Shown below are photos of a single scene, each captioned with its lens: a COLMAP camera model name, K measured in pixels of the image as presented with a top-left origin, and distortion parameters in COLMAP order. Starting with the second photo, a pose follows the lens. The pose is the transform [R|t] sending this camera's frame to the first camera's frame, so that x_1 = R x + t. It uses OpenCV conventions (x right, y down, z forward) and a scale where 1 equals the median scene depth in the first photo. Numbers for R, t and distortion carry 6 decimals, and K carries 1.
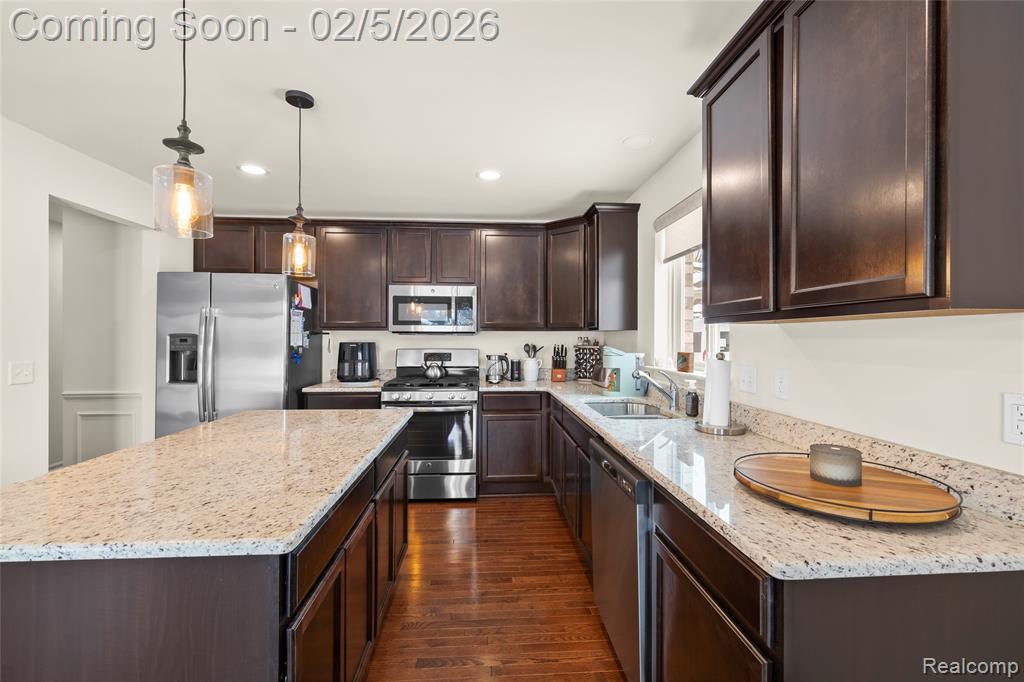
lens RADIAL K [[427.8, 0, 514.4], [0, 427.8, 336.0], [0, 0, 1]] dist [0.000667, -0.000198]
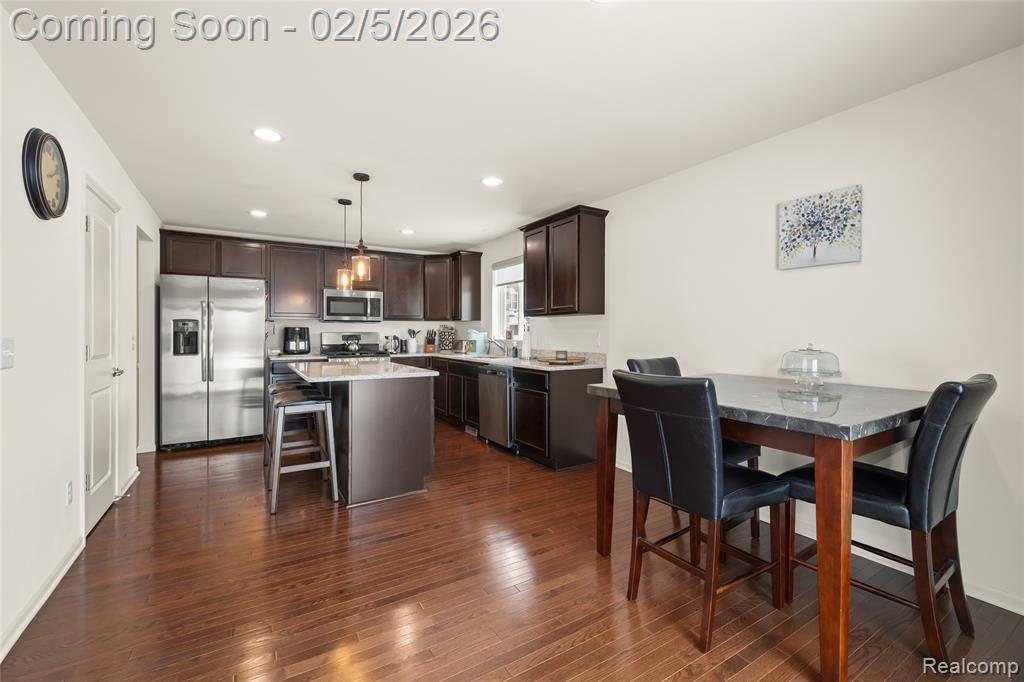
lens RADIAL K [[427.8, 0, 507.3], [0, 427.8, 336.6], [0, 0, 1]] dist [0.000667, -0.000198]
pose [[0.889820, -0.005988, 0.456272, -0.422853], [-0.000547, 0.999899, 0.014189, 0.027314], [-0.456311, -0.012875, 0.889727, -0.647356]]
